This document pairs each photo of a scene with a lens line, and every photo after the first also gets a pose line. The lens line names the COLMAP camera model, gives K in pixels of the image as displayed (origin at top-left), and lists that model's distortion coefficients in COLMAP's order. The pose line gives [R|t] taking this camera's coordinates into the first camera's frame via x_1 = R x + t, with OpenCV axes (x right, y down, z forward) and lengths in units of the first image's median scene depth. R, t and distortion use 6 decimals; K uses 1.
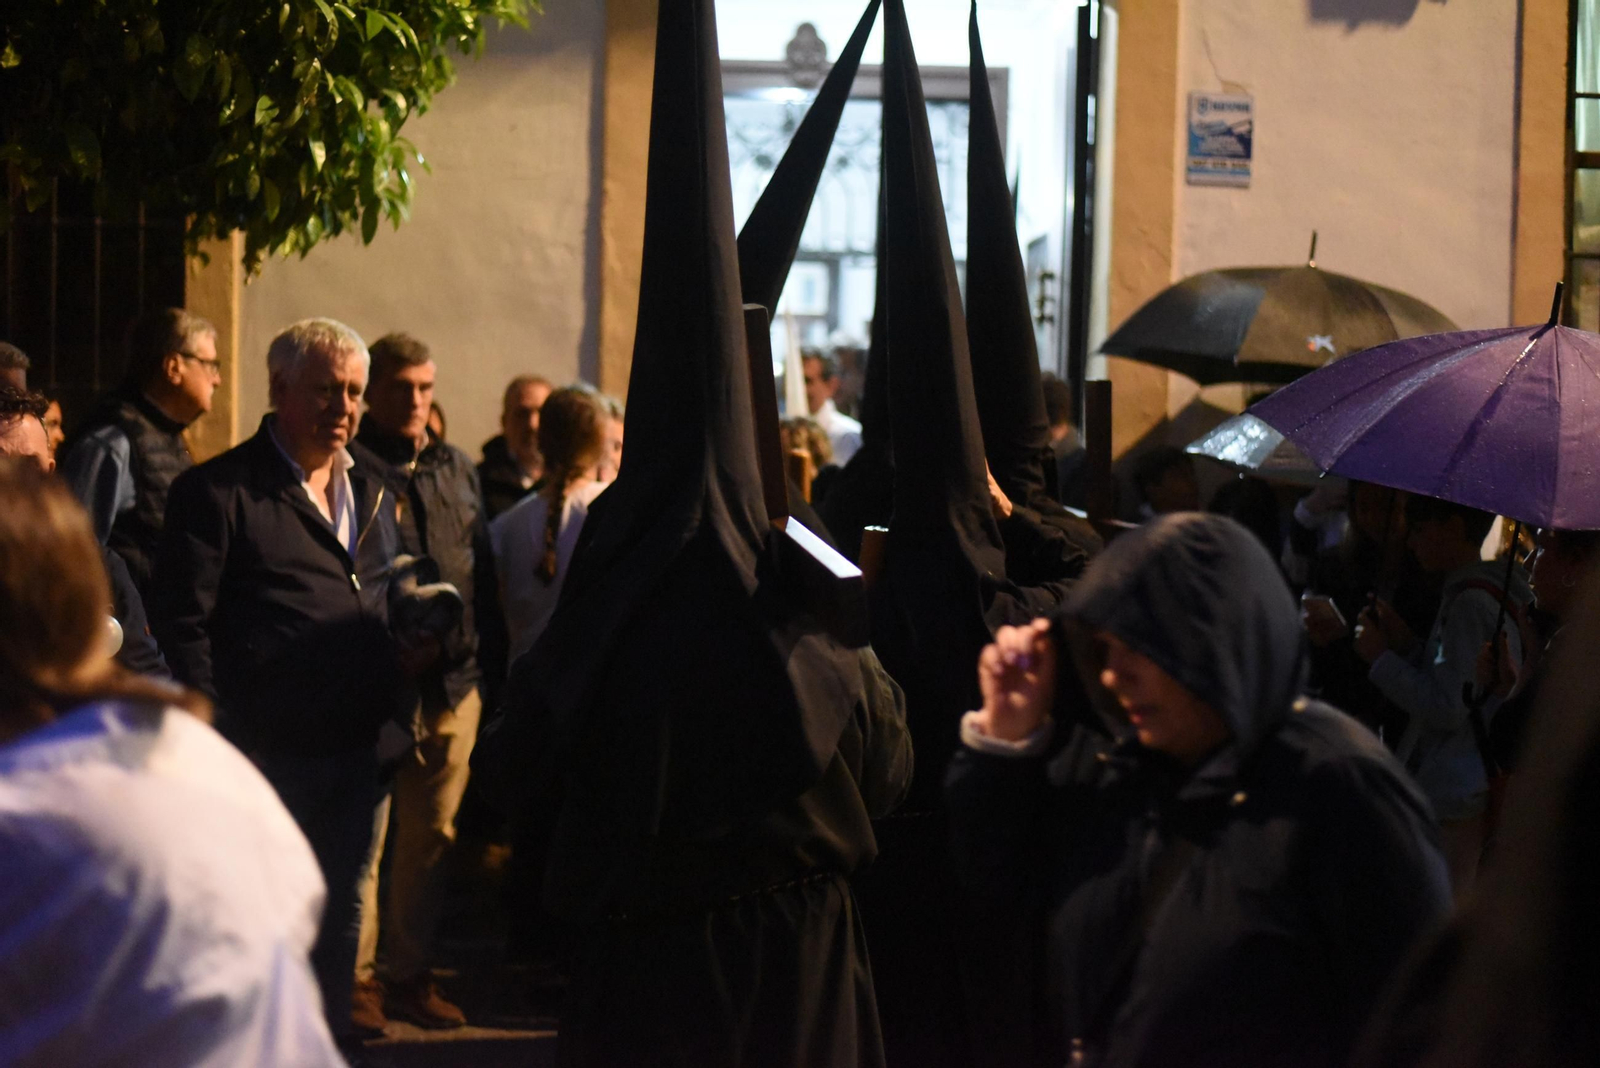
lens RADIAL K [[2341.9, 0, 799.0], [0, 2341.9, 534.7], [0, 0, 1]] dist [-0.091651, 0.000000]
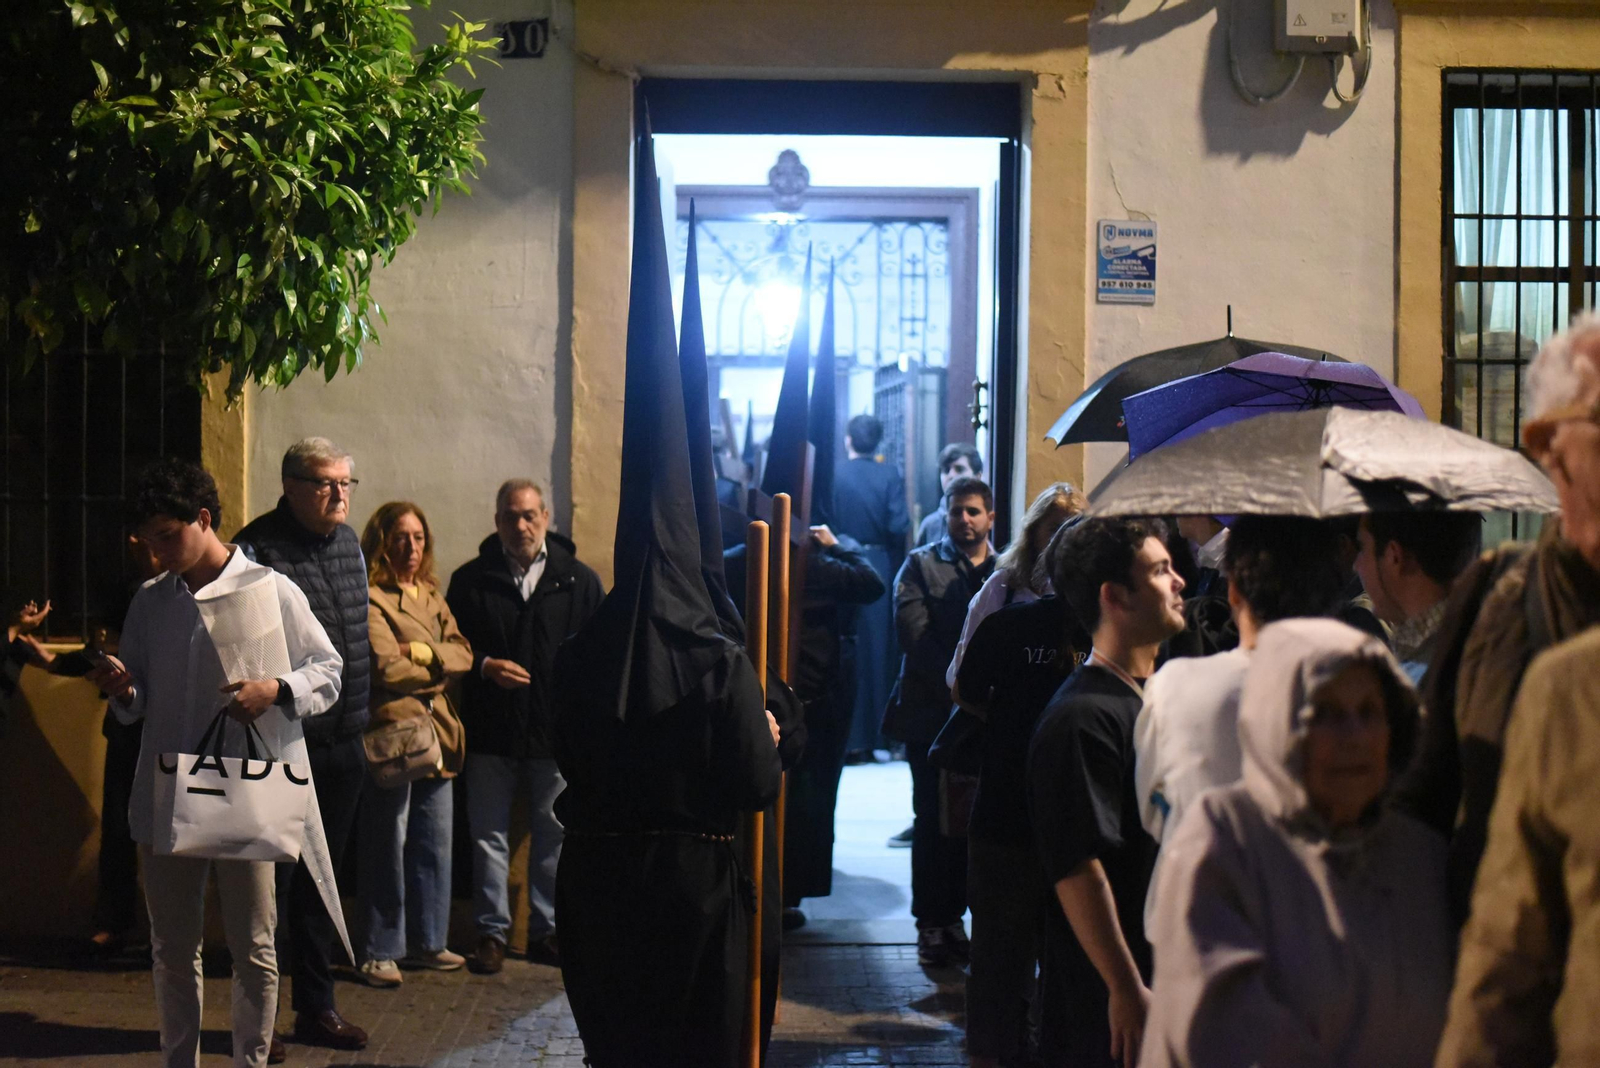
lens RADIAL K [[2341.9, 0, 801.7], [0, 2341.9, 535.2], [0, 0, 1]] dist [-0.091651, 0.000000]
pose [[0.999456, -0.011539, -0.030891, 0.060239], [0.010319, 0.999171, -0.039373, 0.002623], [0.031319, 0.039033, 0.998747, -0.114200]]
